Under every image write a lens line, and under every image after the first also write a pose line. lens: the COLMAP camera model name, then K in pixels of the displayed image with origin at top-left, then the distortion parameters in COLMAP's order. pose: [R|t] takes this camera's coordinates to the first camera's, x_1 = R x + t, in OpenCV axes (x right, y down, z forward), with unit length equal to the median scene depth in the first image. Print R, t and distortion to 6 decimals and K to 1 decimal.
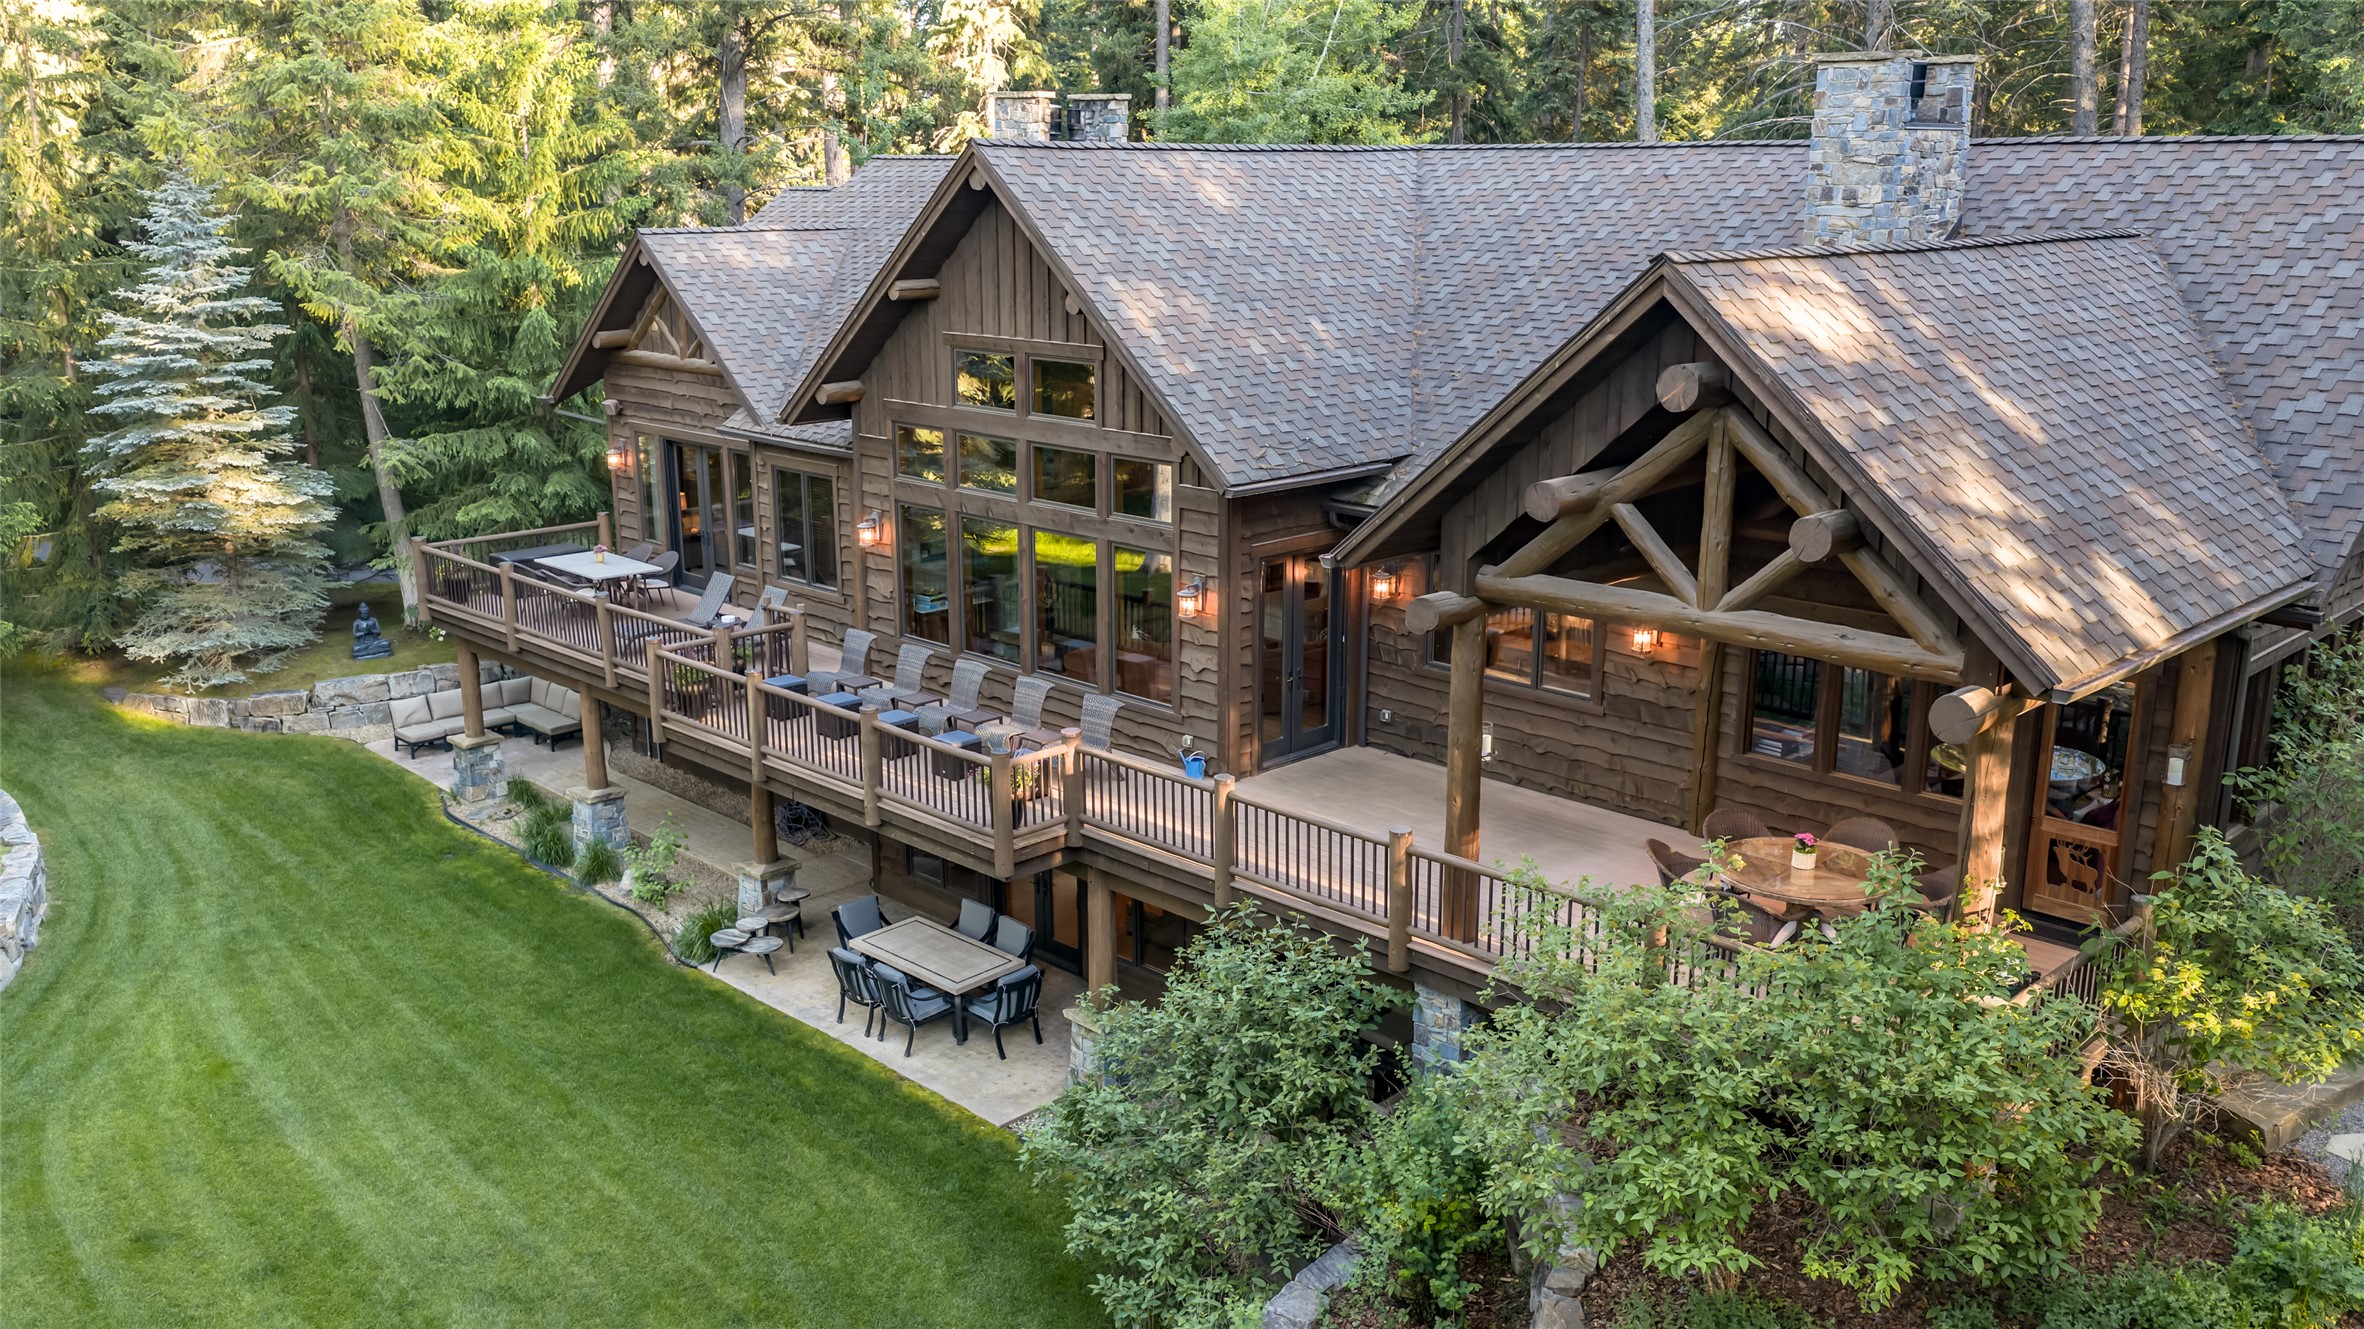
lens RADIAL K [[1934.9, 0, 1182.0], [0, 1934.9, 664.5], [0, 0, 1]] dist [0.012326, 0.005445]
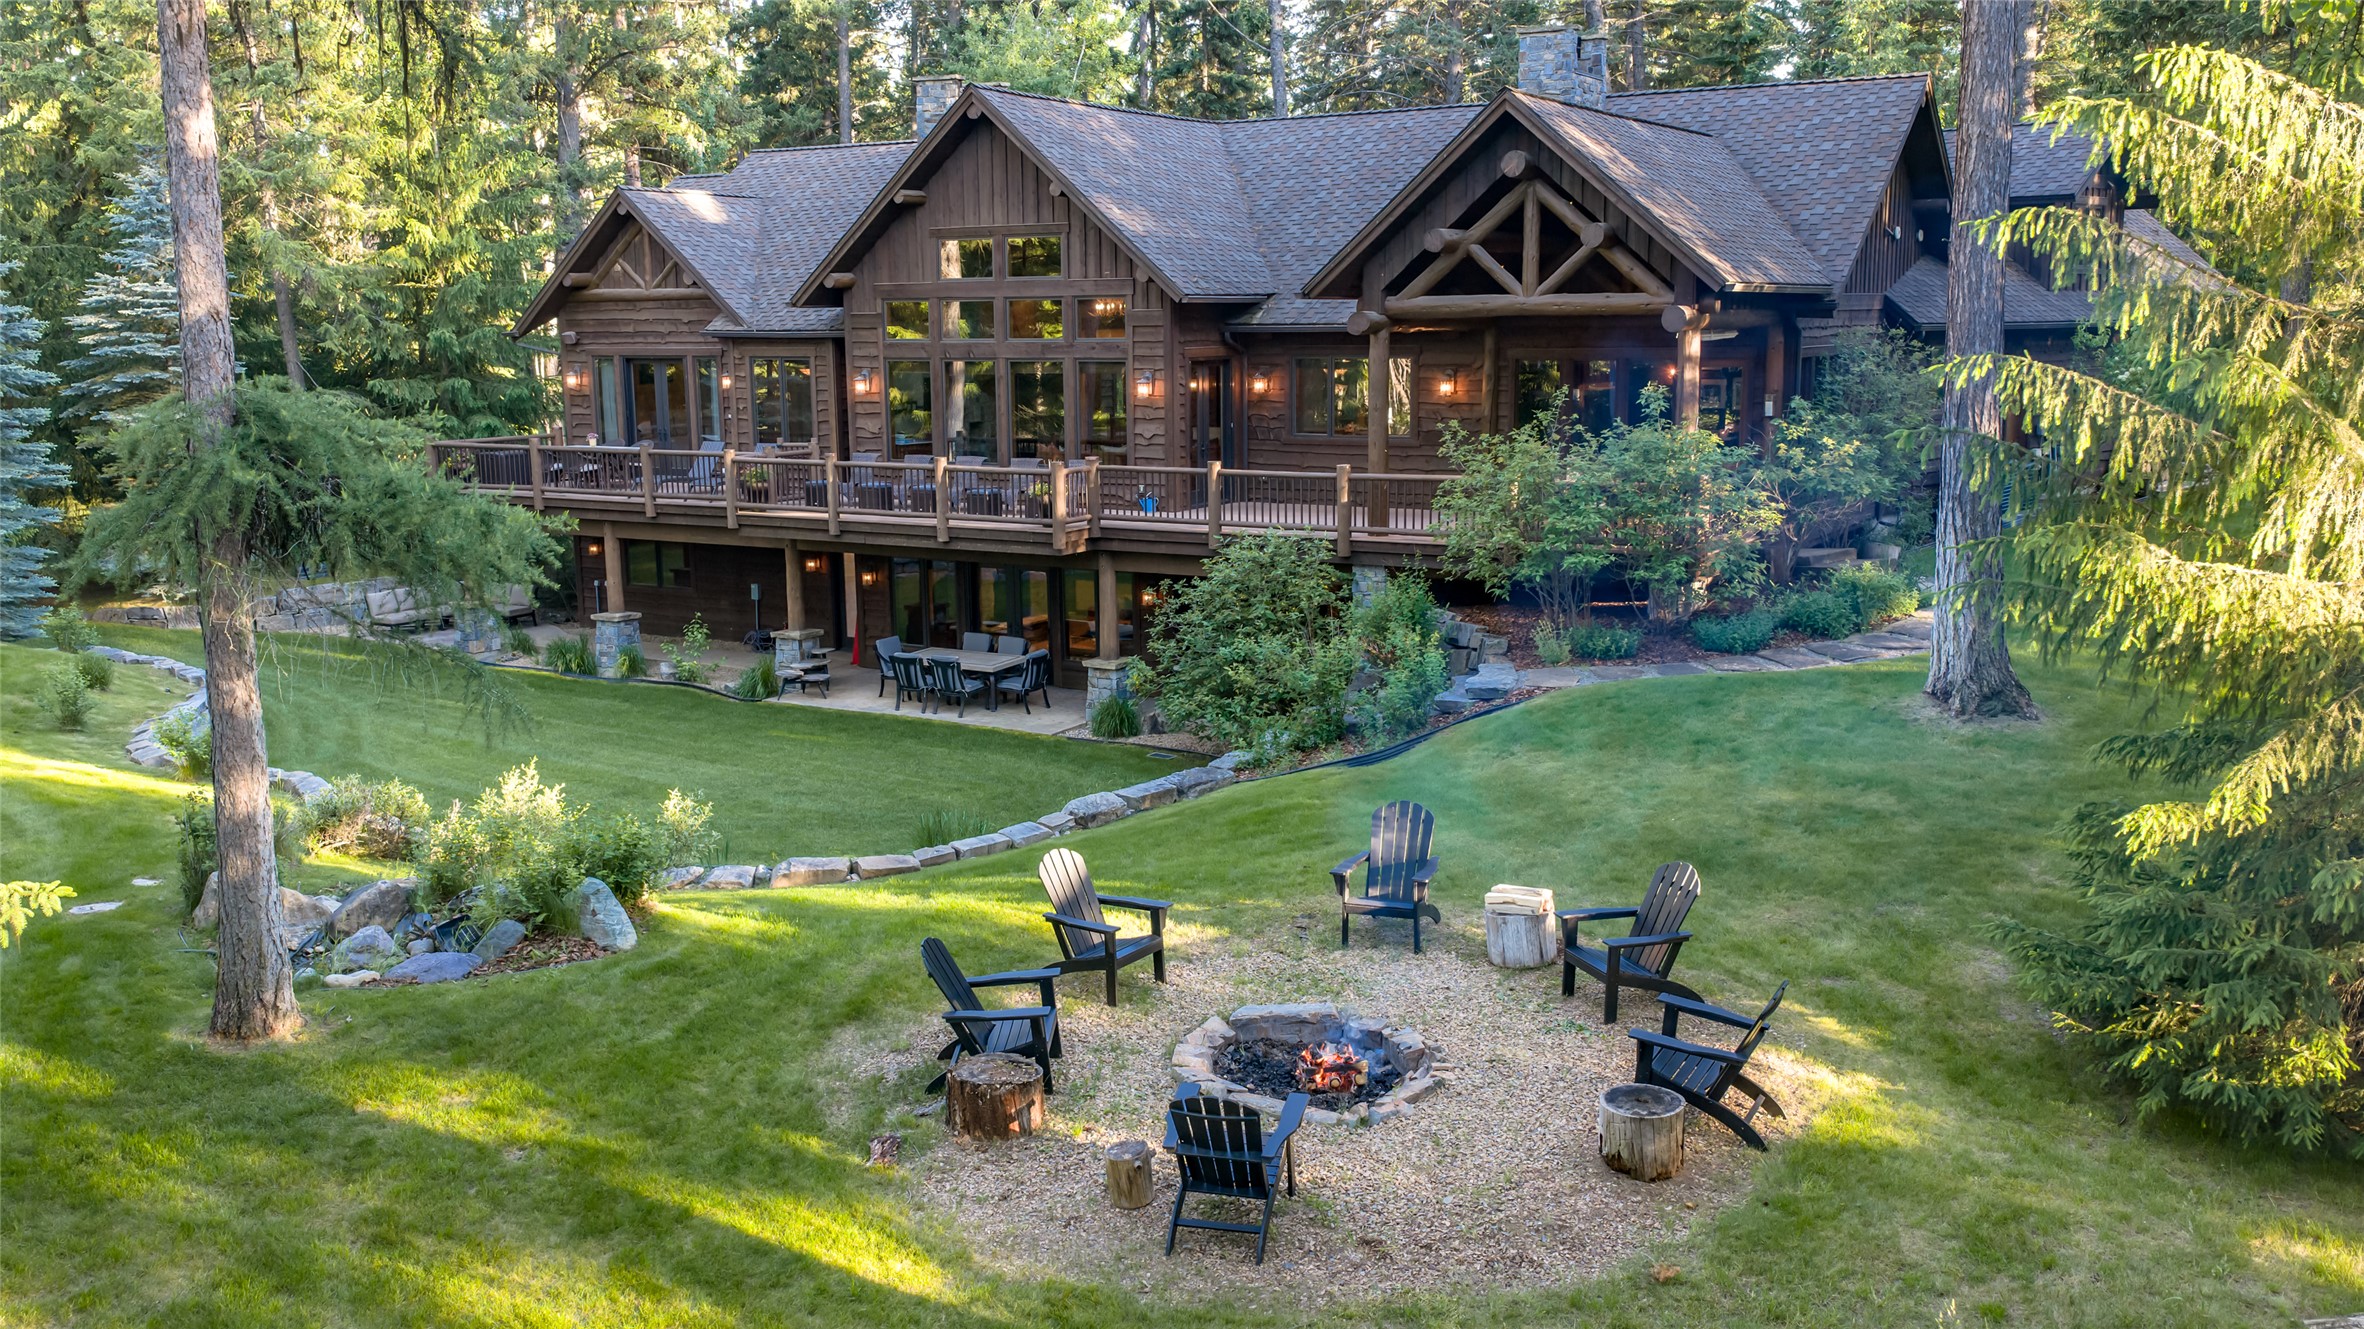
lens RADIAL K [[1992.4, 0, 1182.0], [0, 1992.4, 664.5], [0, 0, 1]] dist [0.016270, 0.000819]
pose [[0.972163, -0.052091, 0.228440, -0.326061], [0.068615, 0.995524, -0.064992, 0.278401], [-0.224032, 0.078857, 0.971386, -0.468676]]
